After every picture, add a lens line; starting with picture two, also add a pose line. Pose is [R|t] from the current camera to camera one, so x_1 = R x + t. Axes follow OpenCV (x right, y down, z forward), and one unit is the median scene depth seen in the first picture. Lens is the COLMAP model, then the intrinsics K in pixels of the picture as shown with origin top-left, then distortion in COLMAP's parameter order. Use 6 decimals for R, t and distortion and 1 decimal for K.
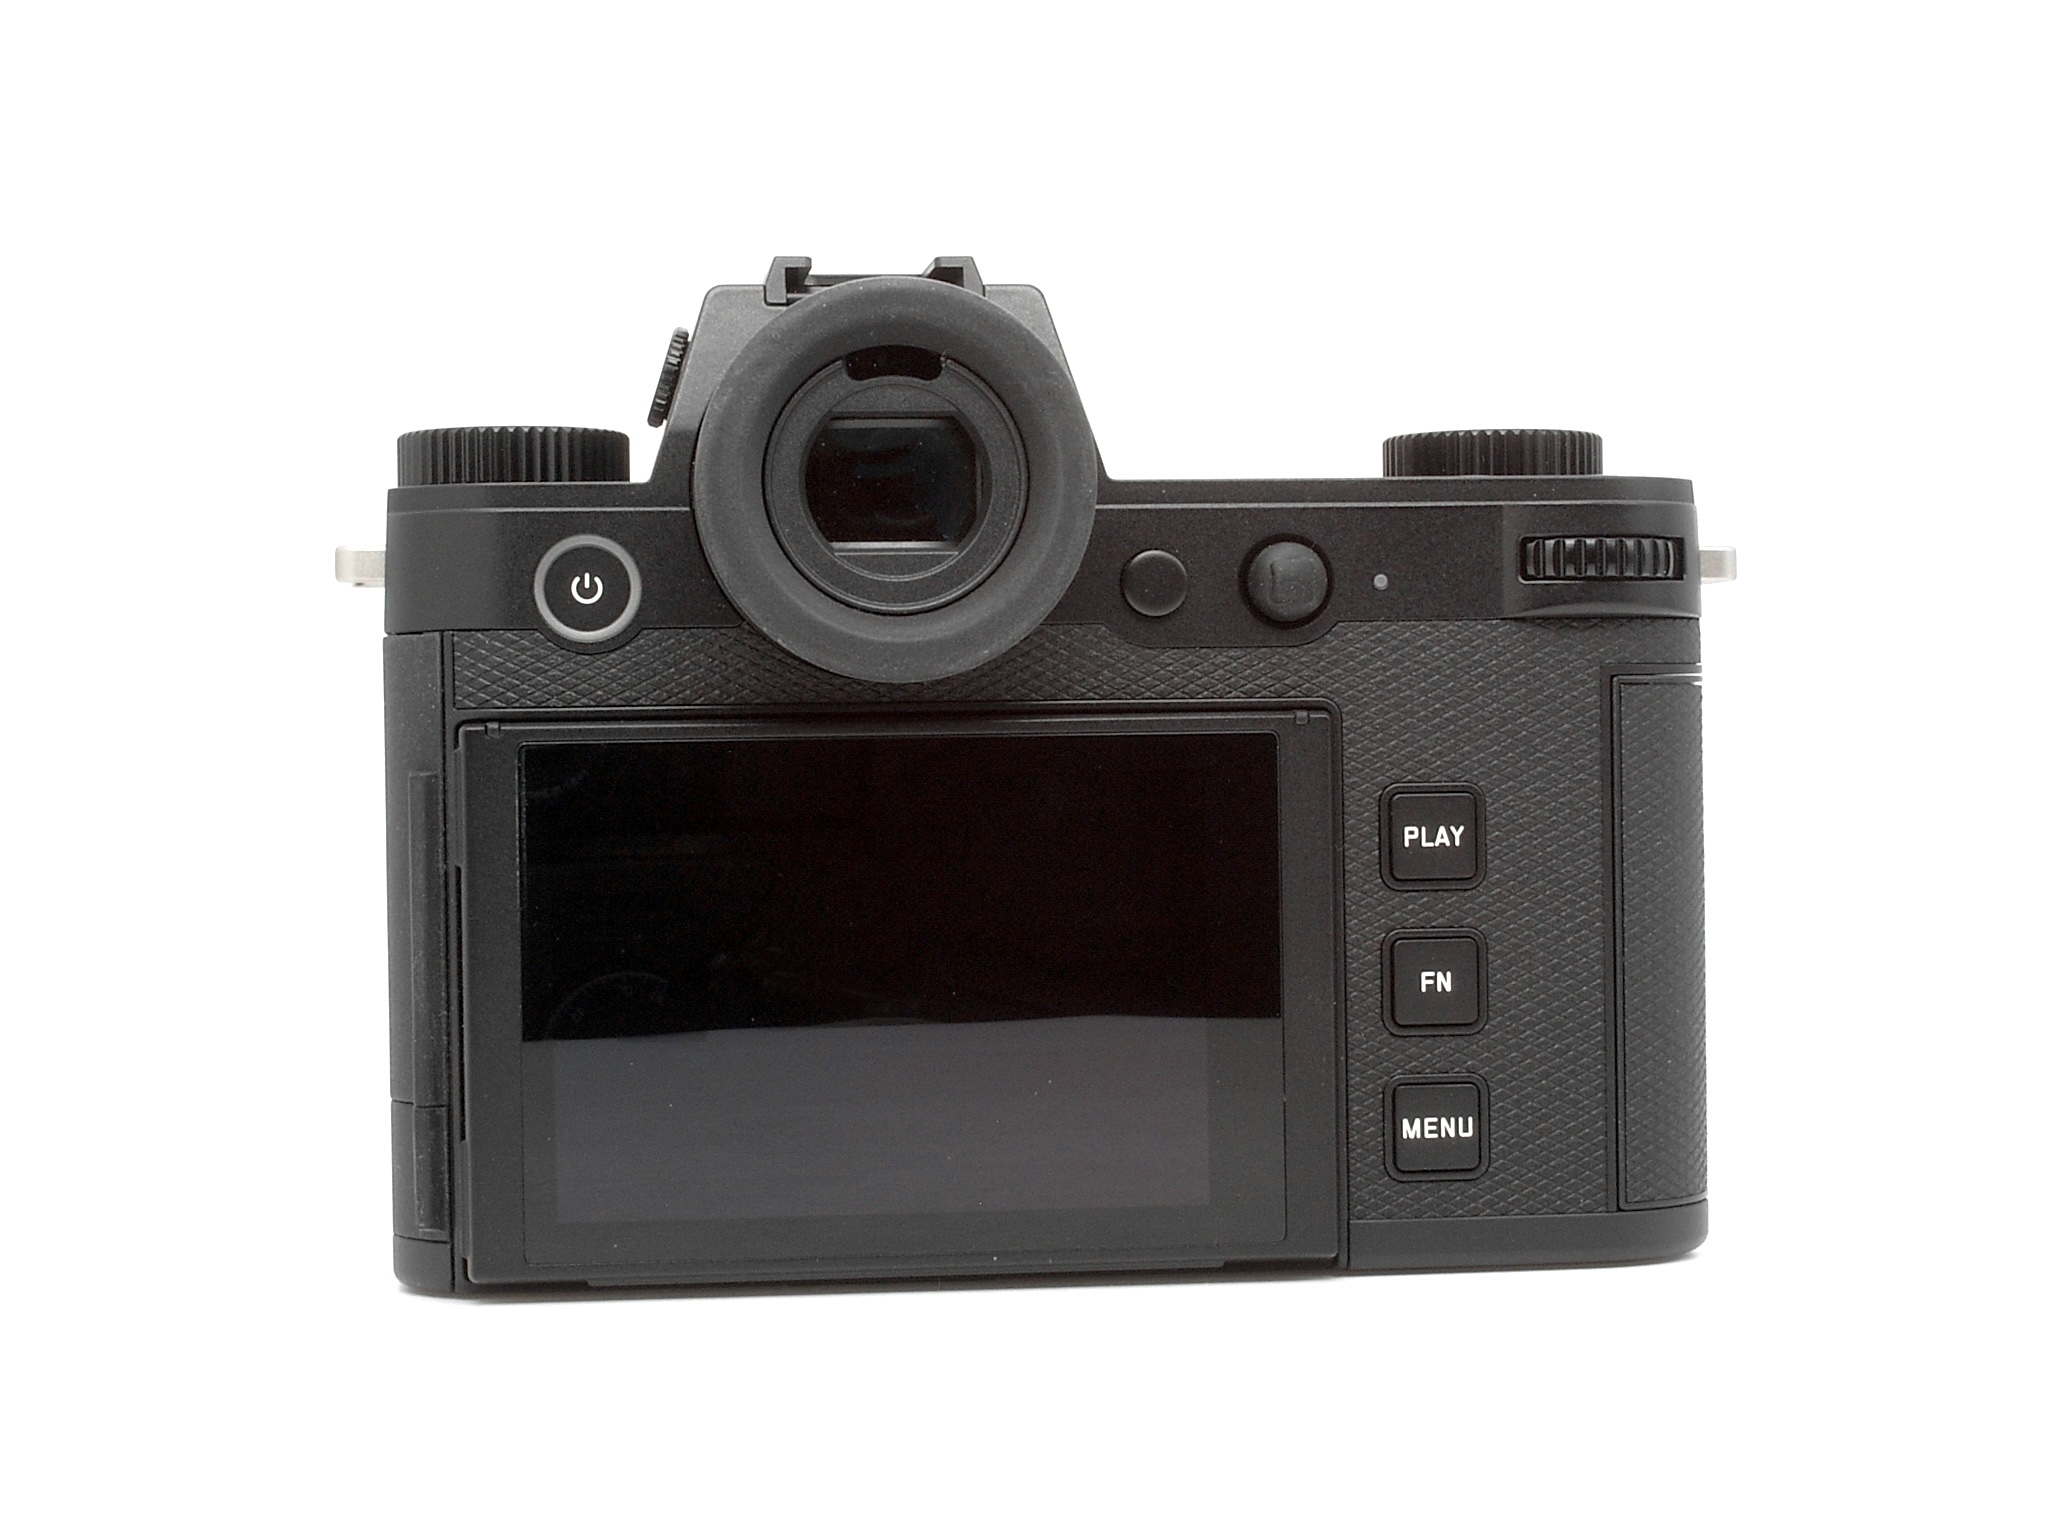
lens RADIAL K [[4034.5, 0, 1024.0], [0, 4034.5, 768.0], [0, 0, 1]] dist [0.056307, 0.022099]
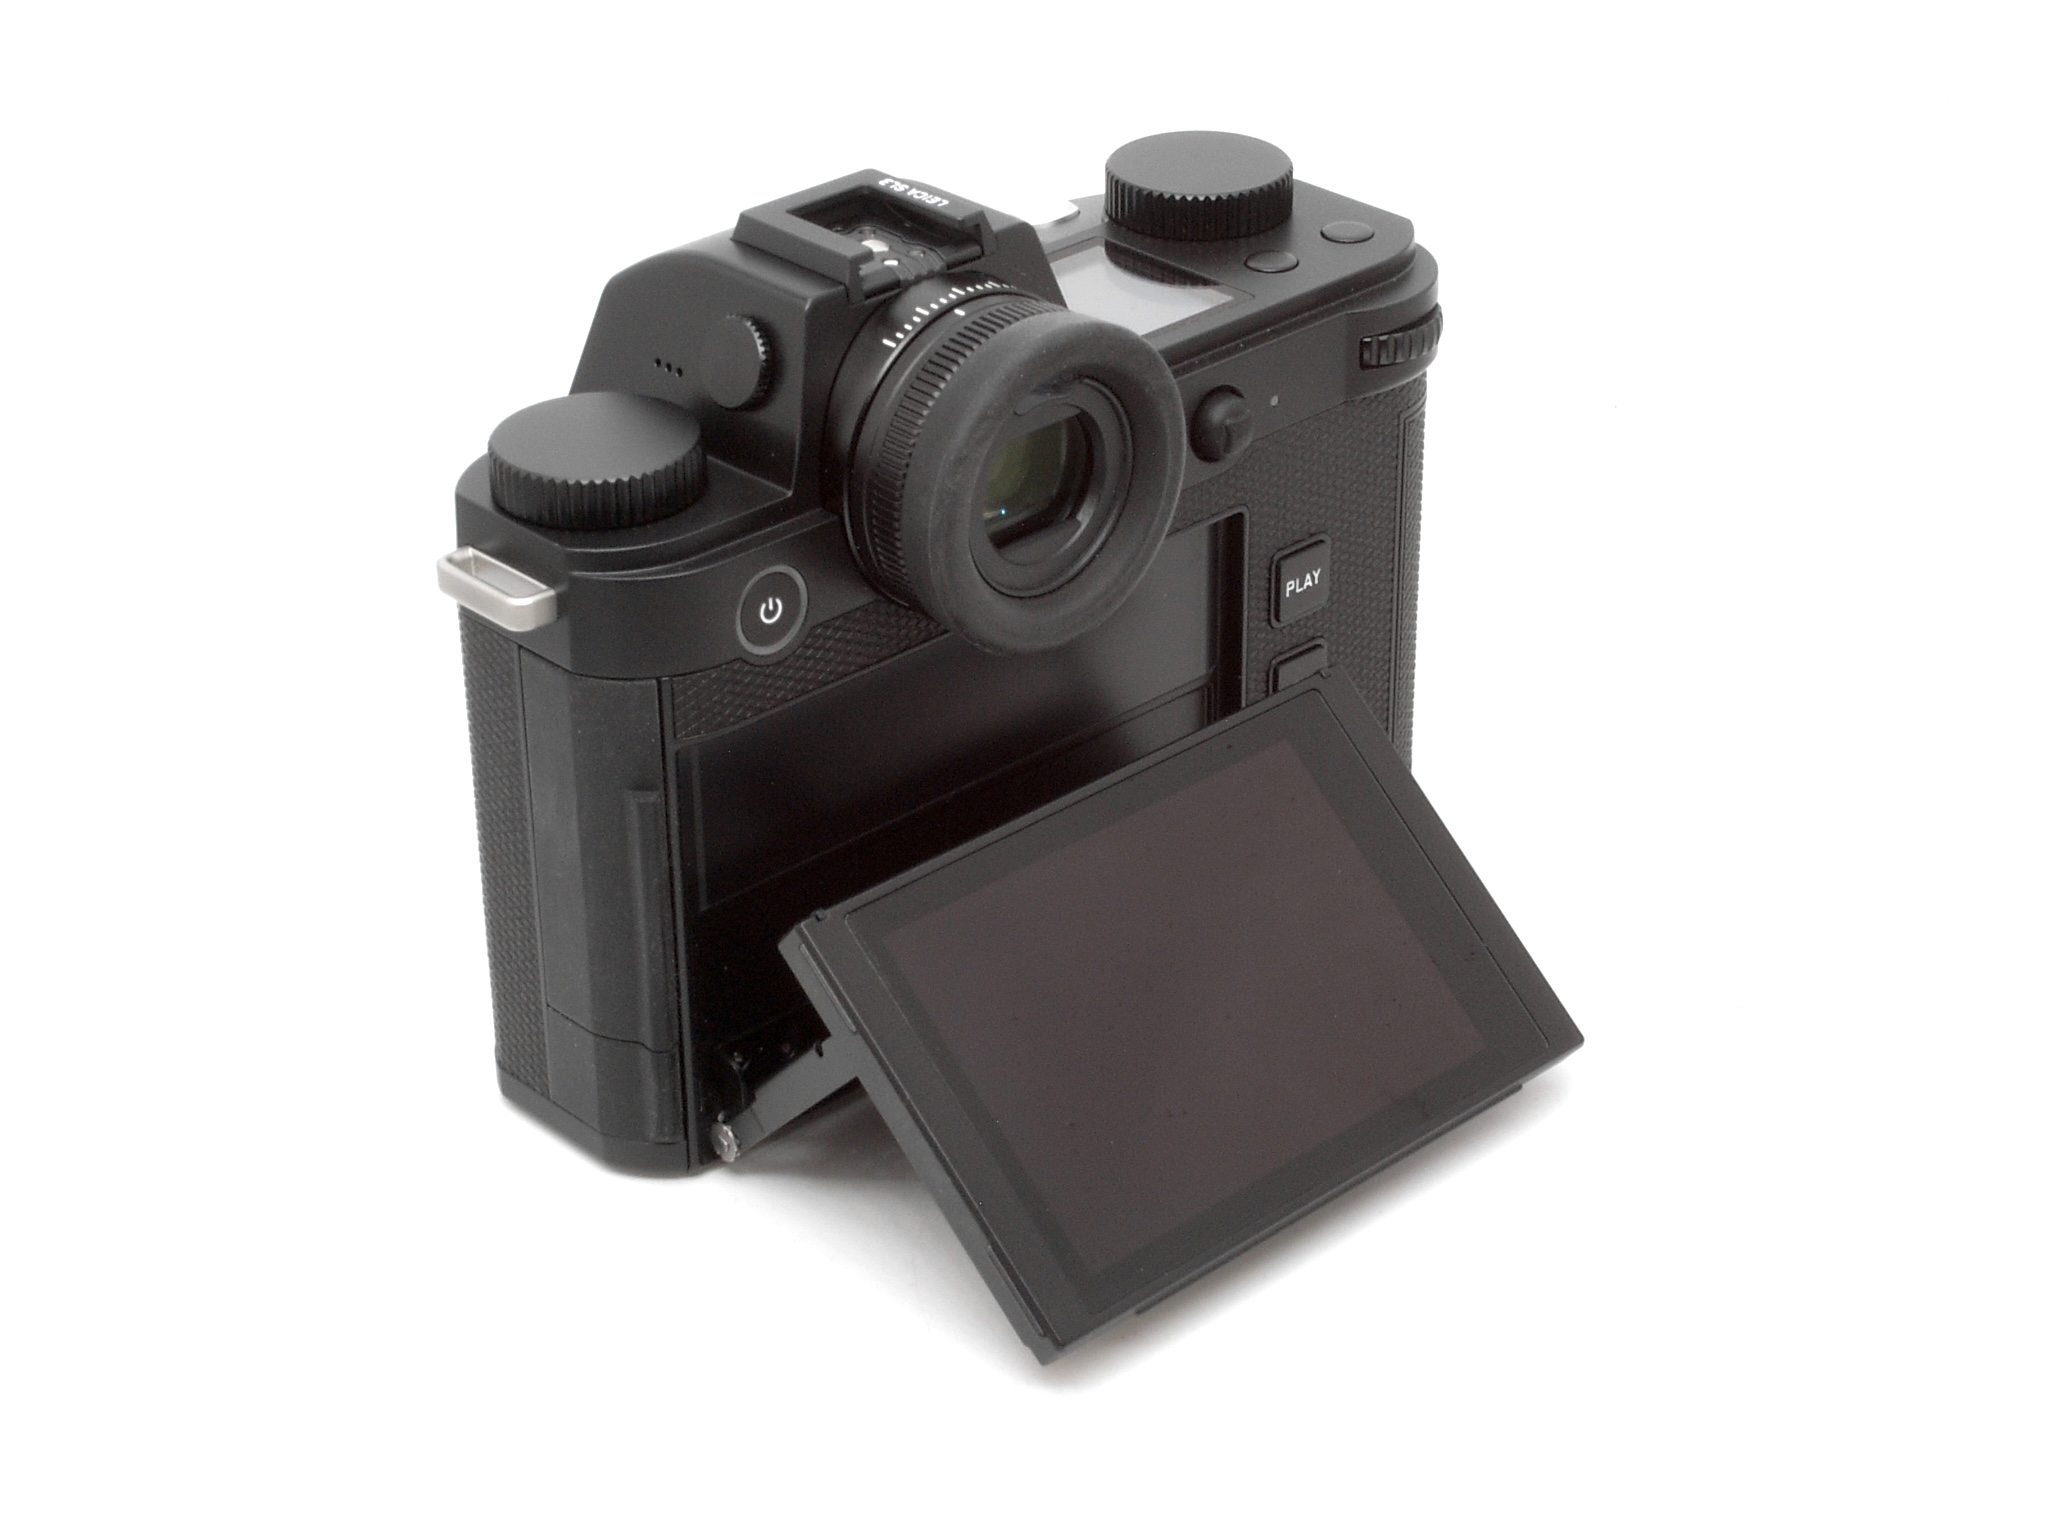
lens RADIAL K [[4034.5, 0, 1024.0], [0, 4034.5, 768.0], [0, 0, 1]] dist [0.056307, 0.022099]
pose [[0.801770, -0.286792, 0.524324, -0.644417], [0.001684, 0.878416, 0.477895, -0.534722], [-0.597630, -0.382278, 0.704770, 0.158907]]
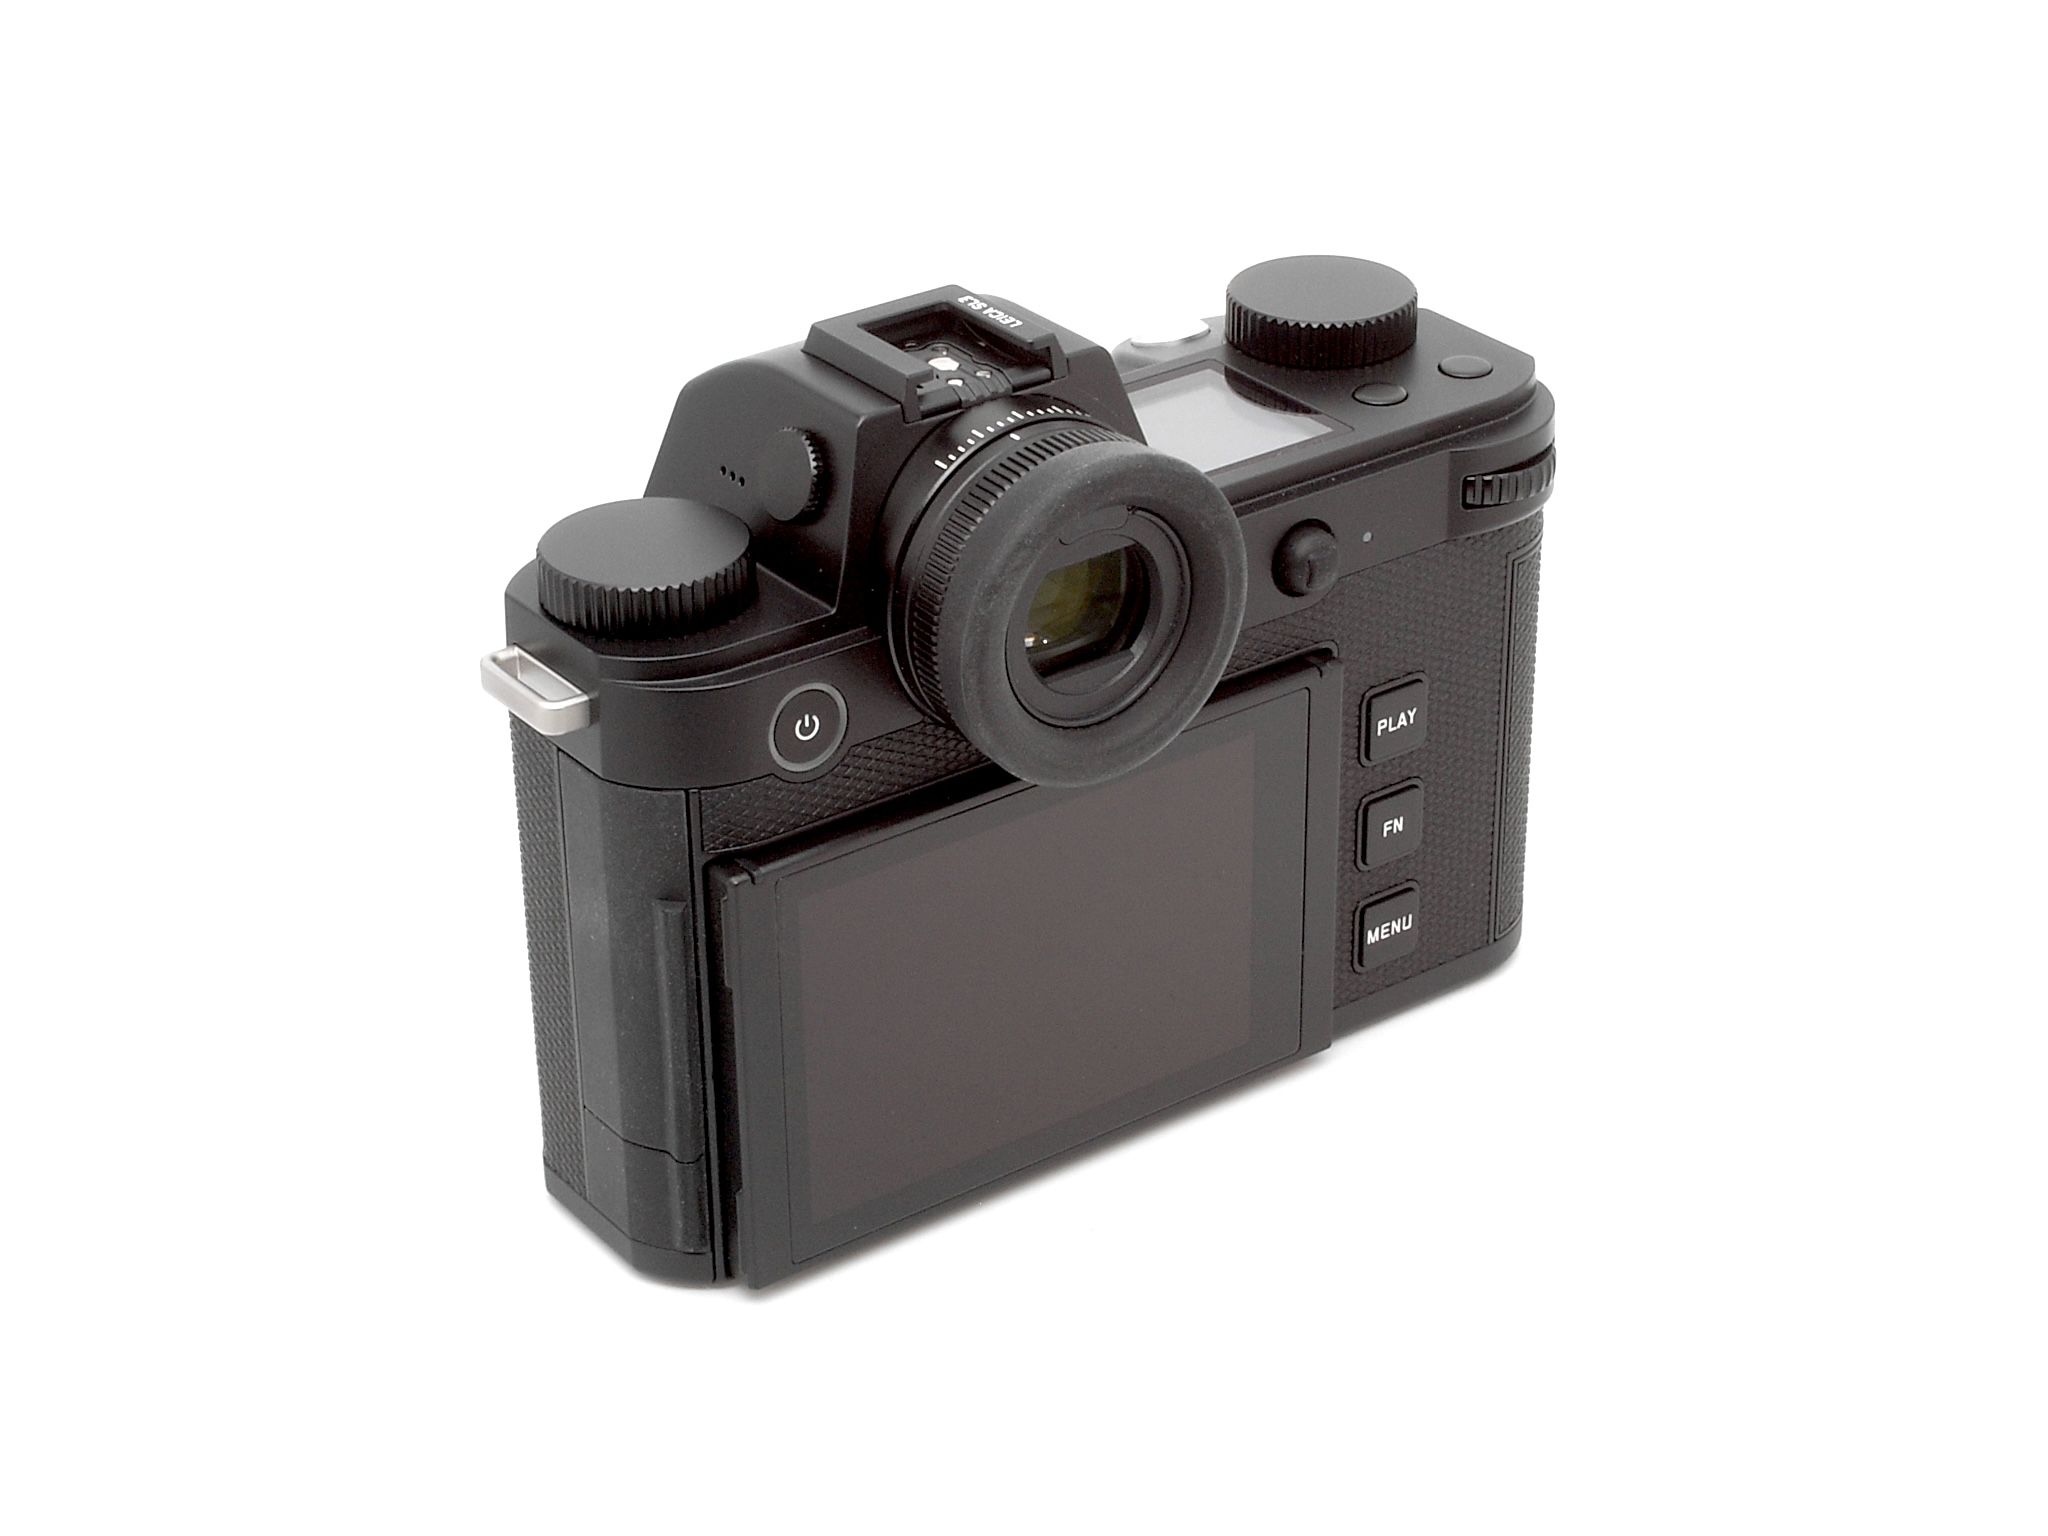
lens RADIAL K [[4034.5, 0, 1024.0], [0, 4034.5, 768.0], [0, 0, 1]] dist [0.056307, 0.022099]
pose [[0.868880, -0.231208, 0.437710, -0.539034], [0.000571, 0.884690, 0.466179, -0.545561], [-0.495023, -0.404804, 0.768821, 0.119730]]
